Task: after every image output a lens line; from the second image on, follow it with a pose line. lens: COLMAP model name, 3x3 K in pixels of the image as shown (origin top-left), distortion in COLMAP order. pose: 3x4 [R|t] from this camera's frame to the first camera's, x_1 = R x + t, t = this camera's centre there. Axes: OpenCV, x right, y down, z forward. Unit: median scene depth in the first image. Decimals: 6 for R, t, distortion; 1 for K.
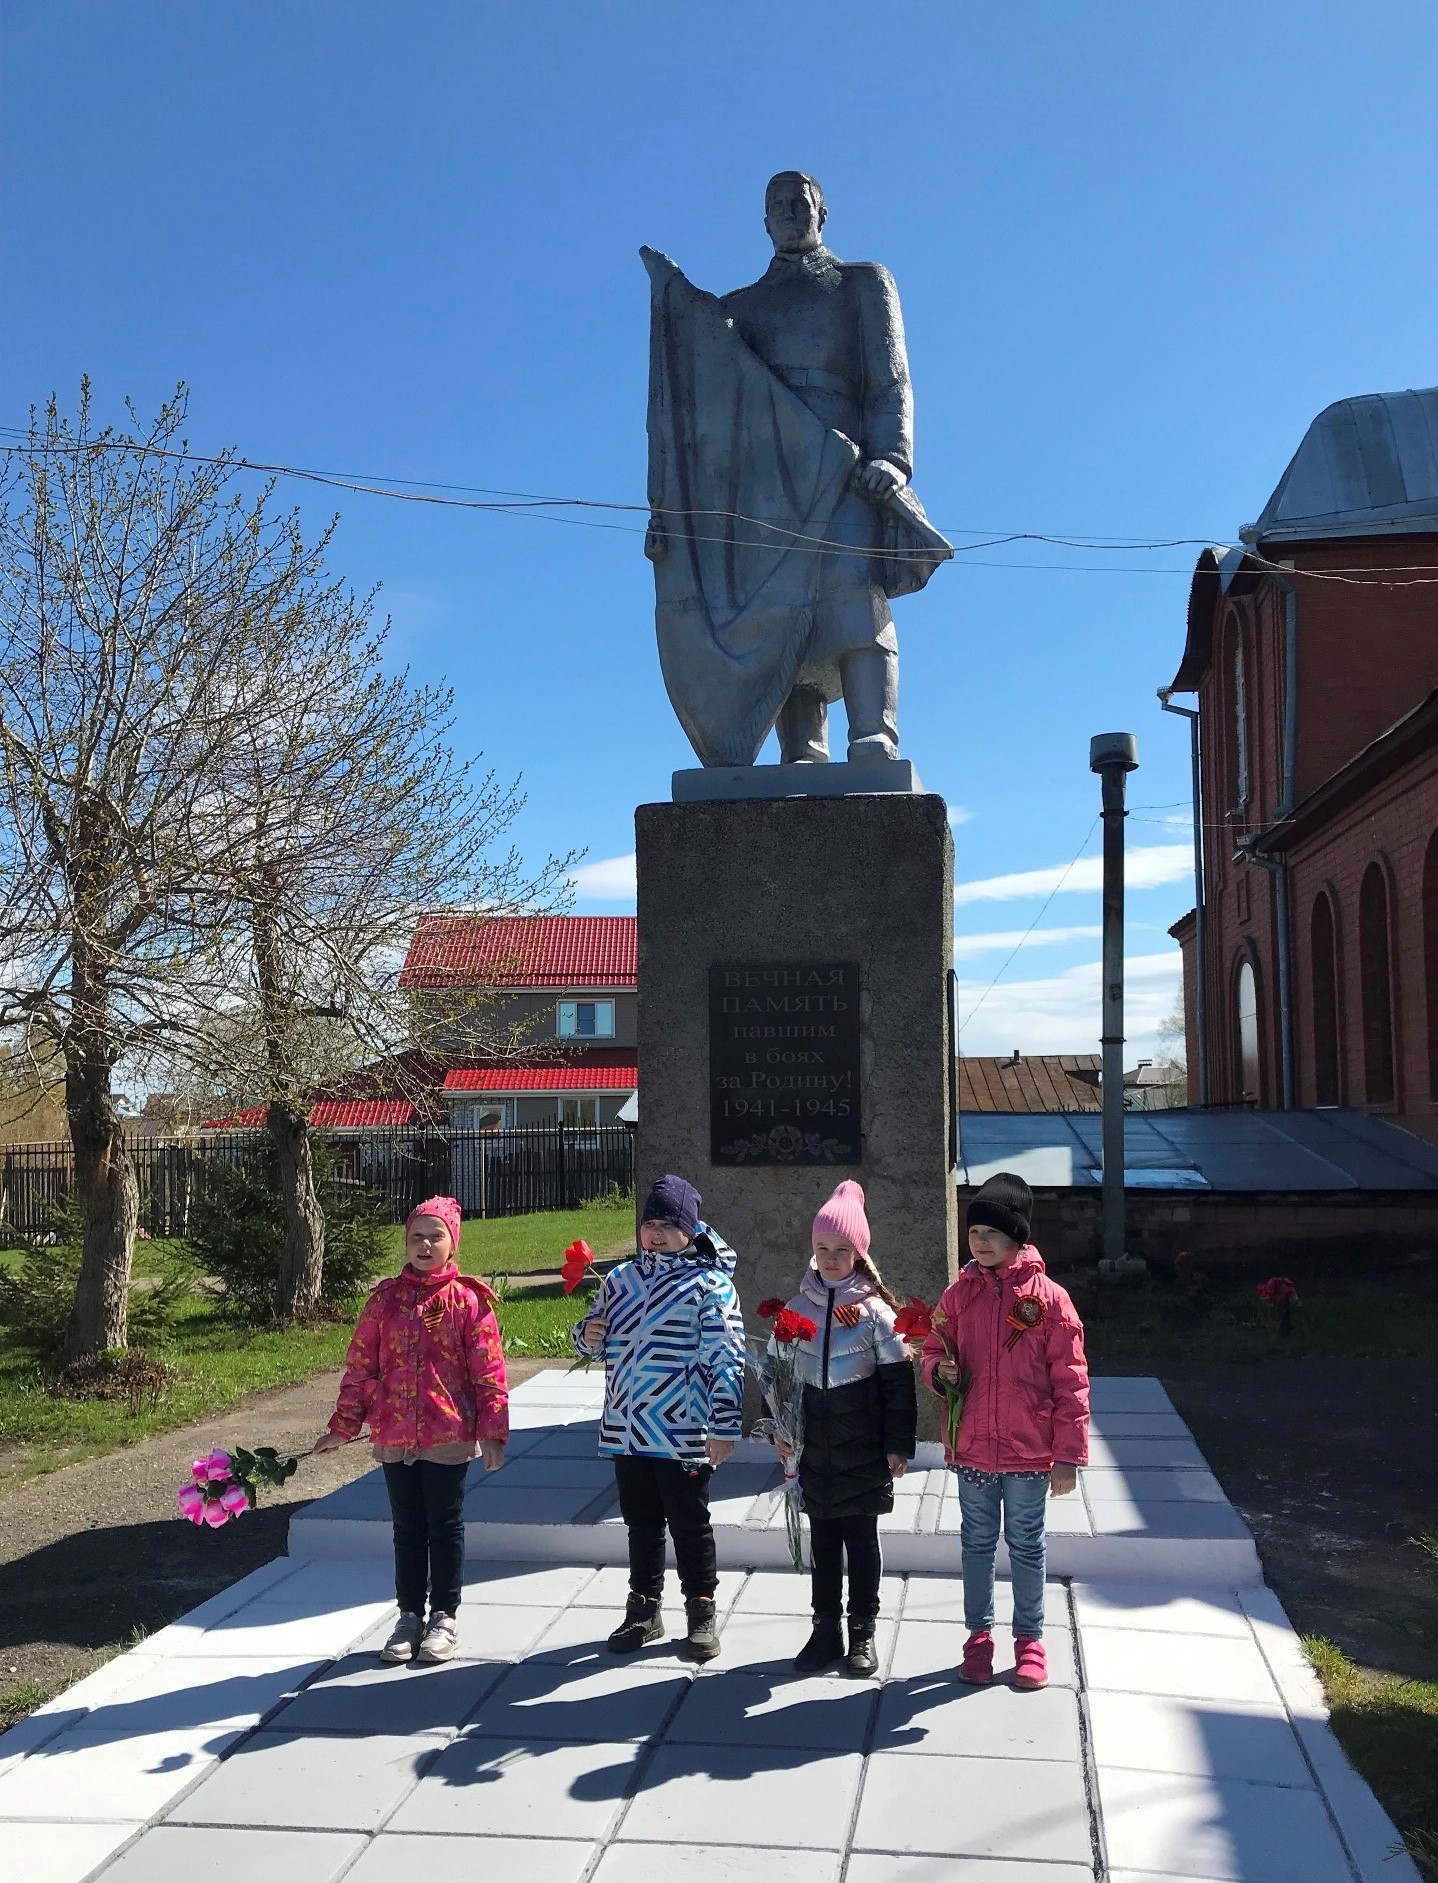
lens RADIAL K [[1644.2, 0, 773.0], [0, 1644.2, 997.6], [0, 0, 1]] dist [0.156900, -0.467216]
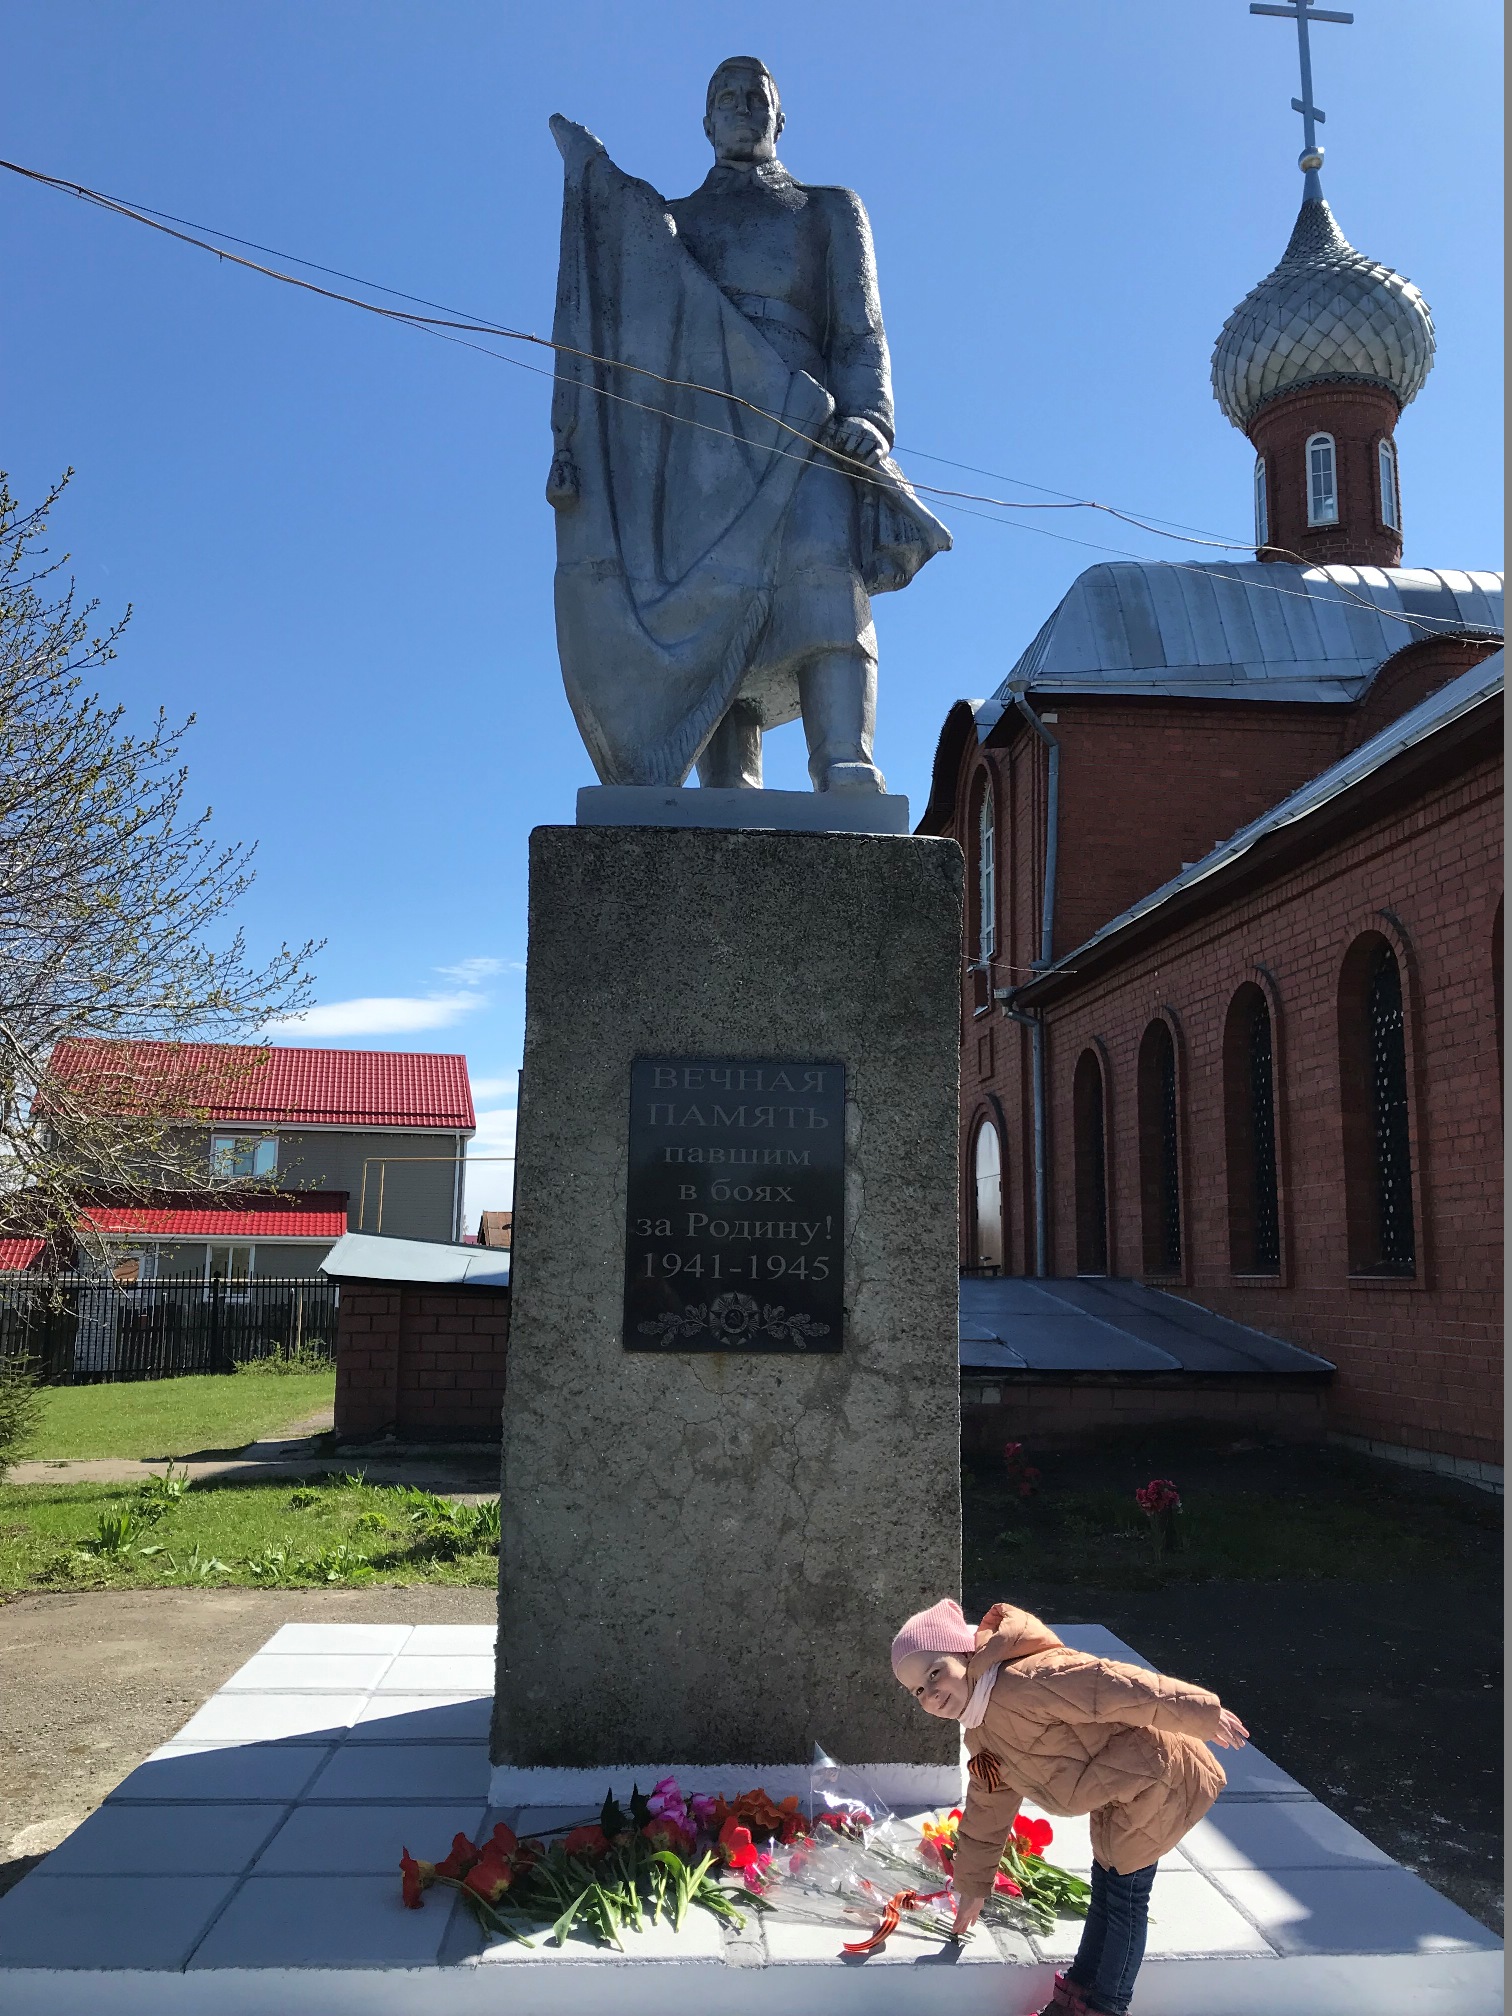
lens RADIAL K [[1649.4, 0, 767.3], [0, 1649.4, 998.8], [0, 0, 1]] dist [0.050067, -0.077969]
pose [[0.979043, 0.057224, 0.195448, -0.105923], [-0.038815, 0.994551, -0.096757, 0.018596], [-0.199920, 0.087143, 0.975929, 0.270182]]
